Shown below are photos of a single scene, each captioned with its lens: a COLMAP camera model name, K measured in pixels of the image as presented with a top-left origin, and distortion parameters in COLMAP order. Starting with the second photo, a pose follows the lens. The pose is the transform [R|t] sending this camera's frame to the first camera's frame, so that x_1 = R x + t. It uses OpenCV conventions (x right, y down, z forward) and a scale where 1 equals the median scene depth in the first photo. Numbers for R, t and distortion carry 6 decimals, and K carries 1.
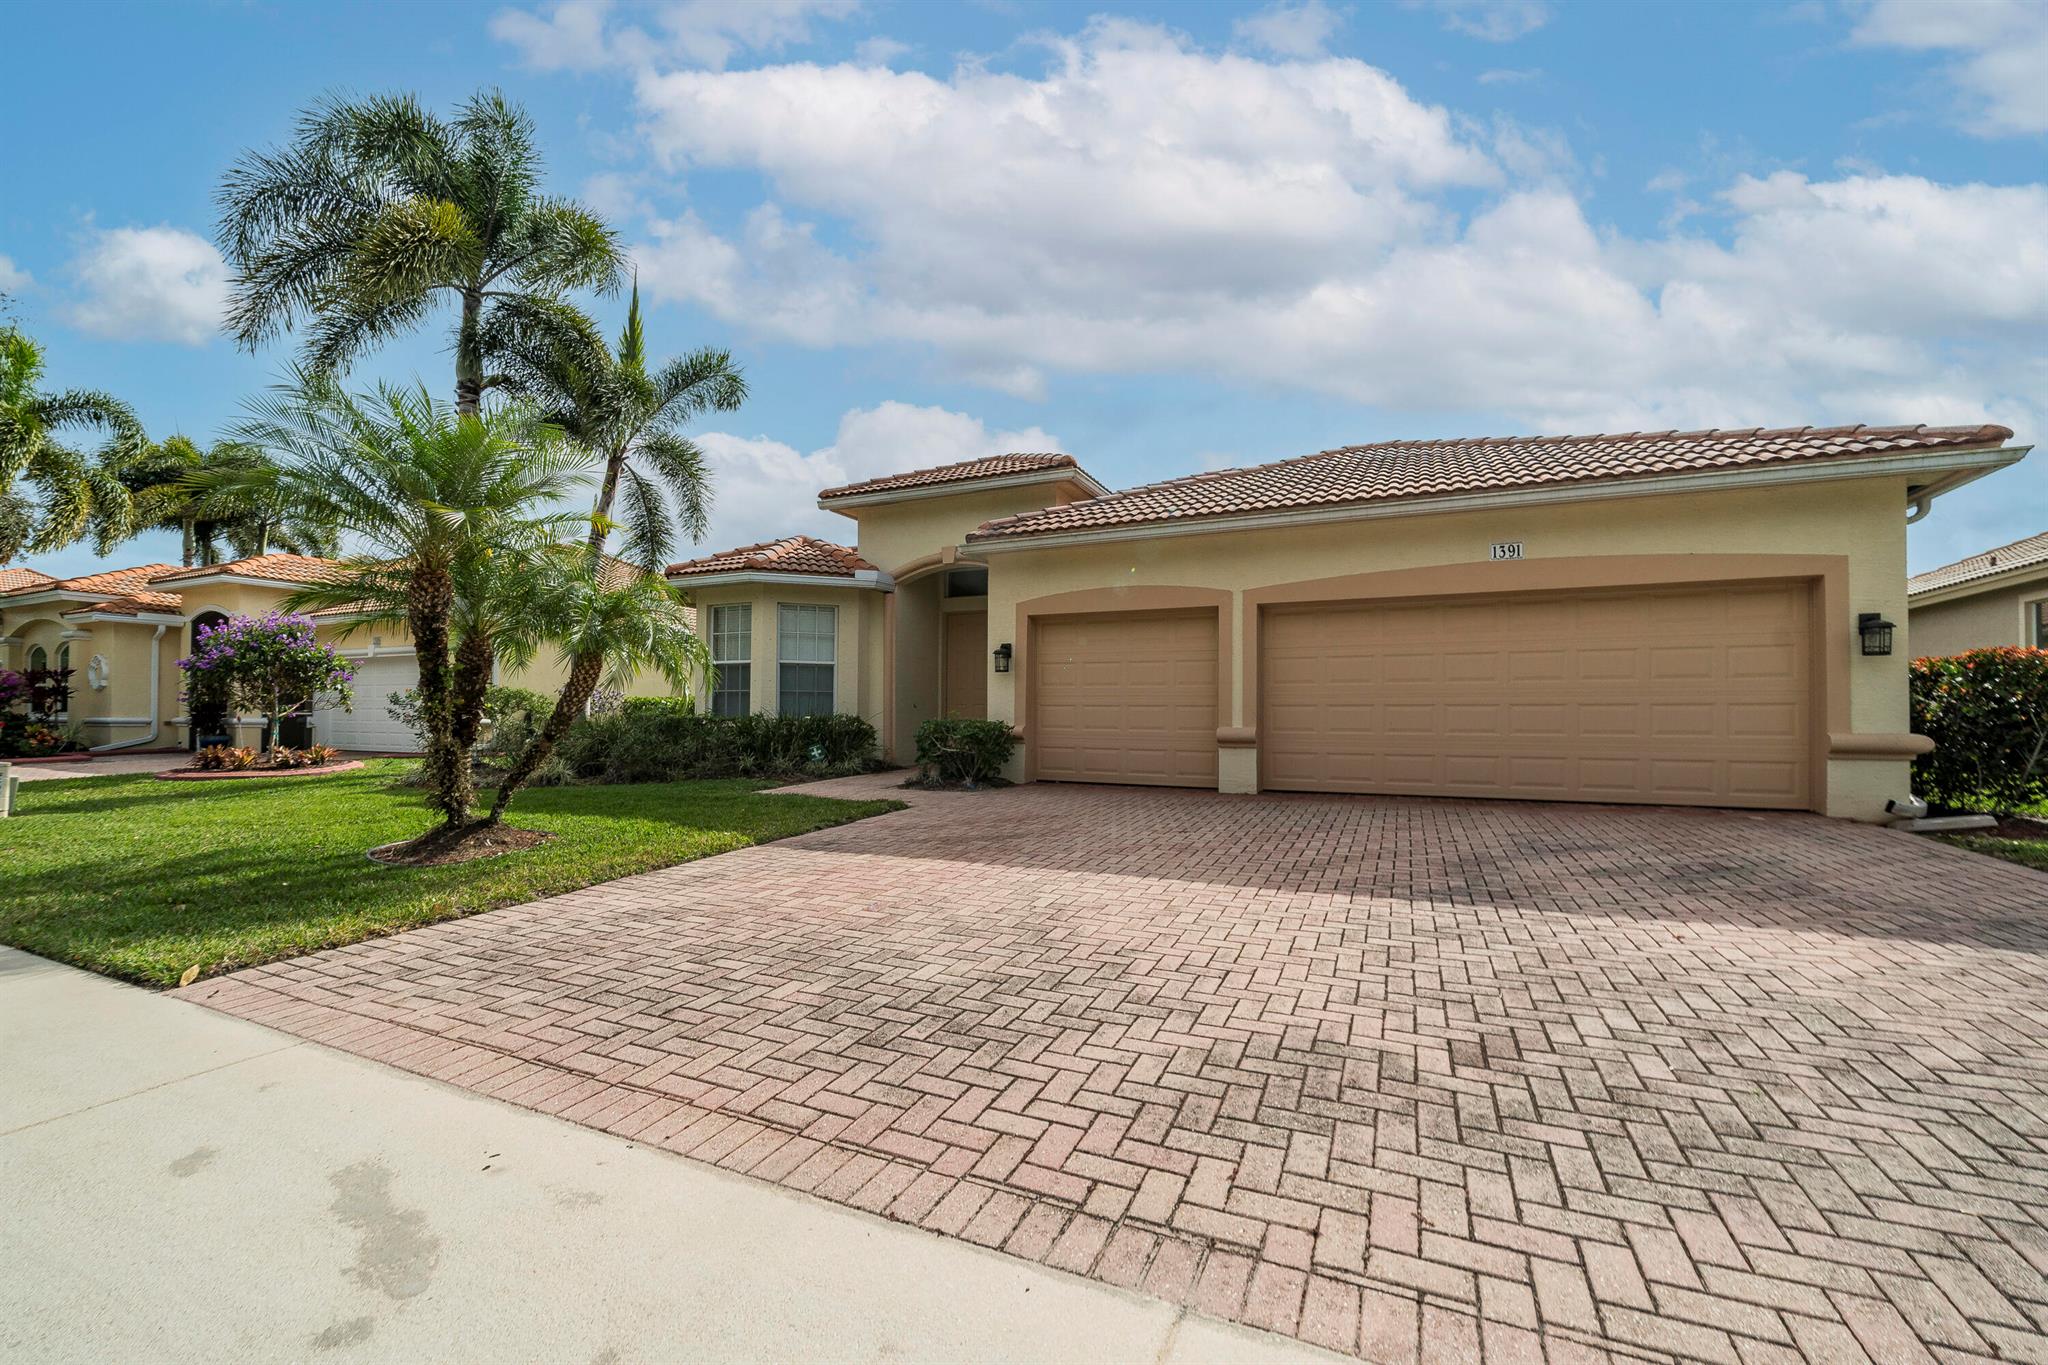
lens RADIAL K [[831.7, 0, 1033.6], [0, 831.7, 685.5], [0, 0, 1]] dist [-0.002961, -0.000709]
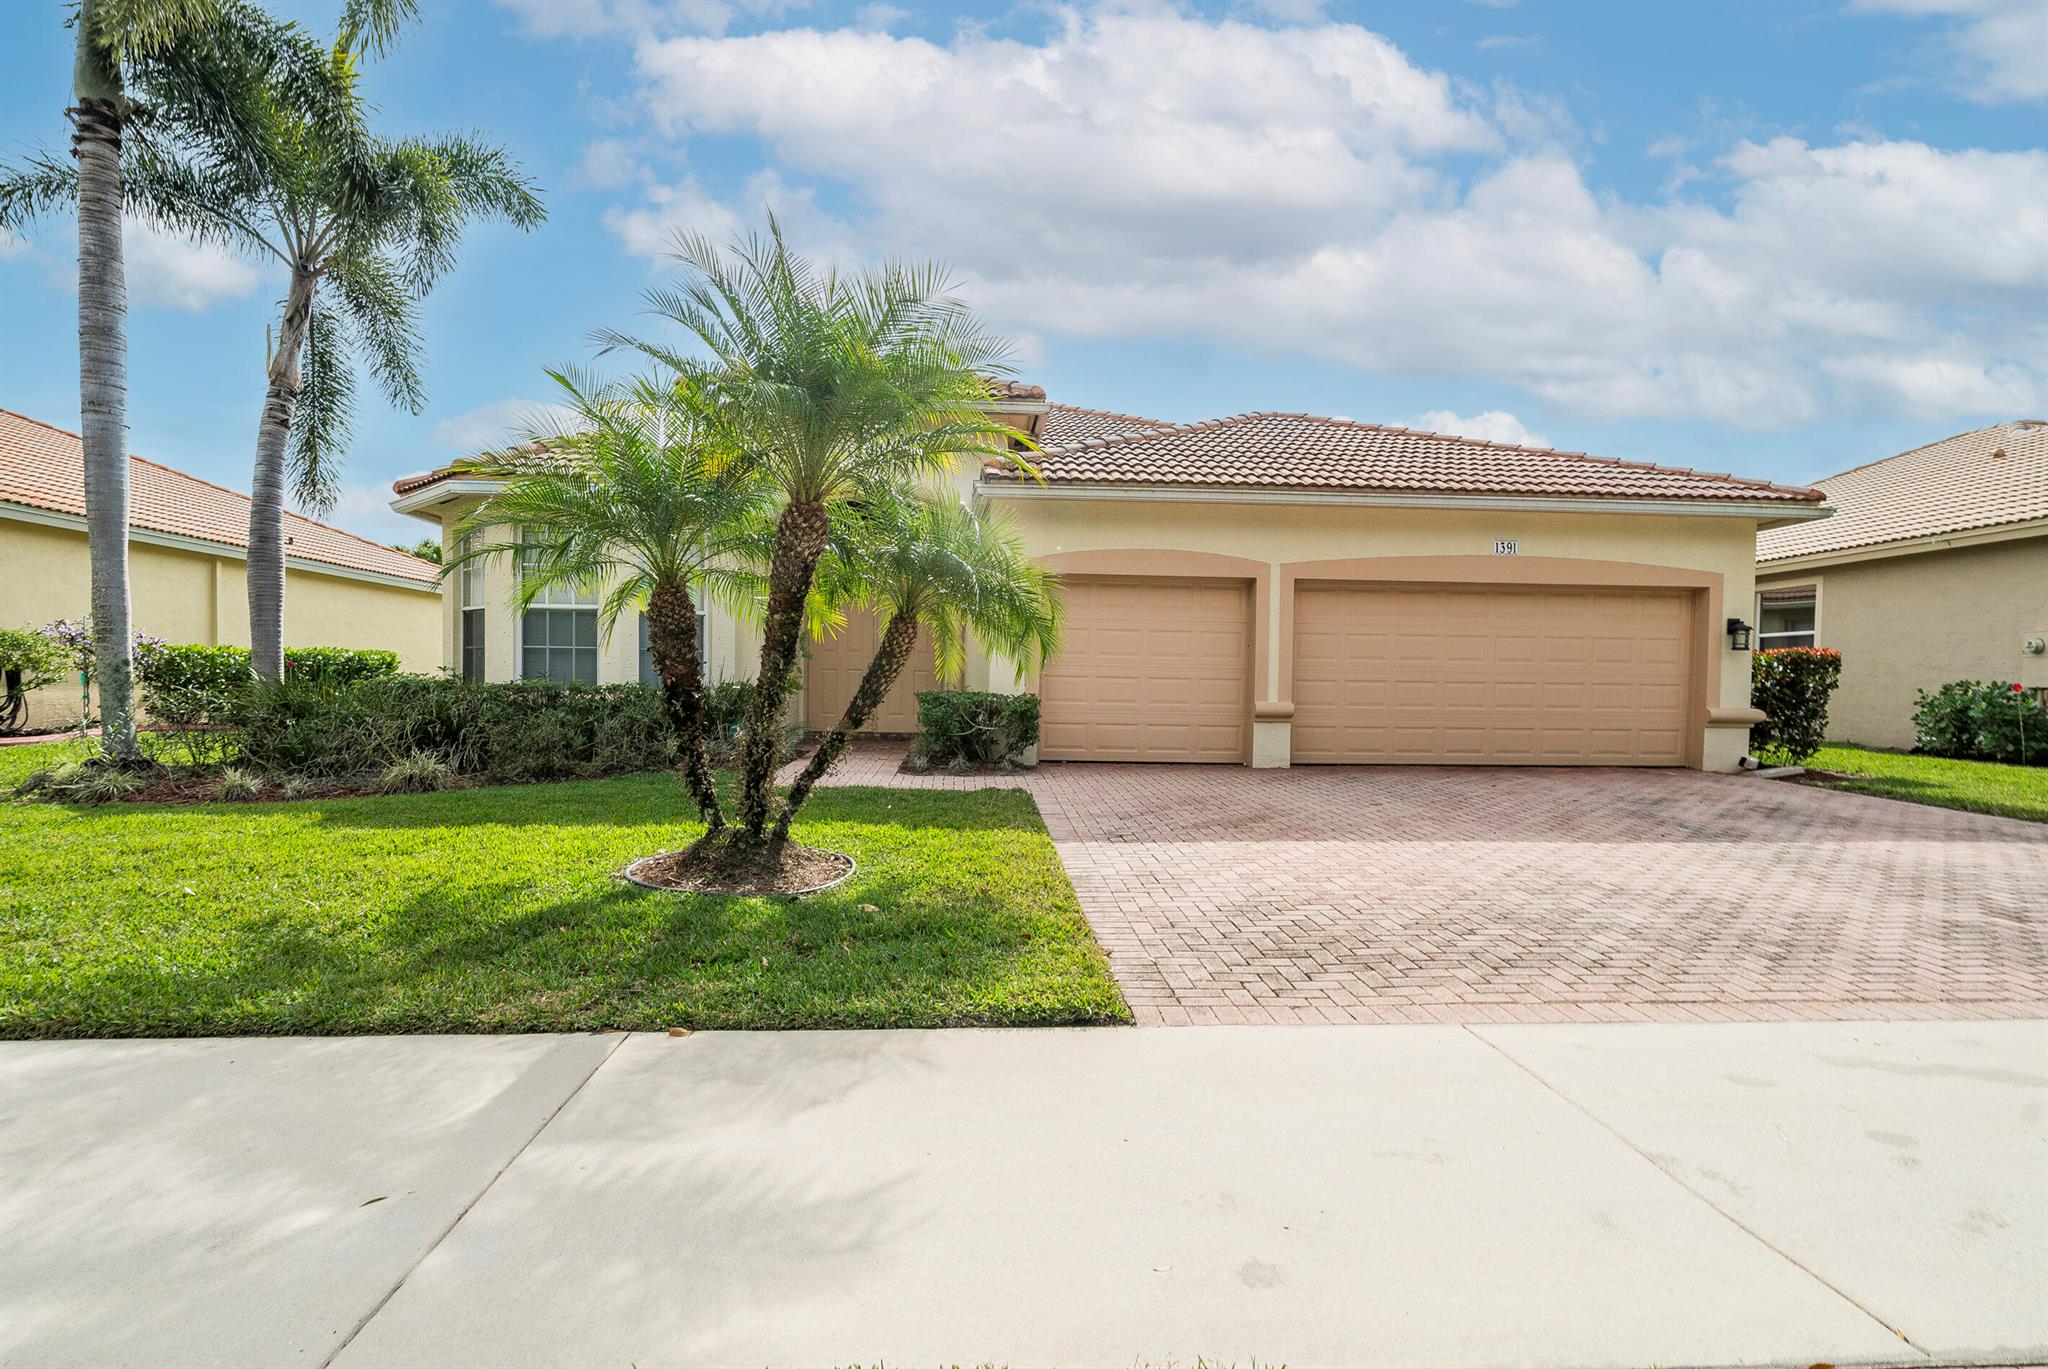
lens RADIAL K [[1049.0, 0, 1021.4], [0, 1049.0, 697.7], [0, 0, 1]] dist [-0.005815, -0.000883]
pose [[0.879684, 0.001129, 0.475557, -0.688729], [-0.028385, 0.998339, 0.050136, -0.009827], [-0.474711, -0.057603, 0.878255, 0.047097]]
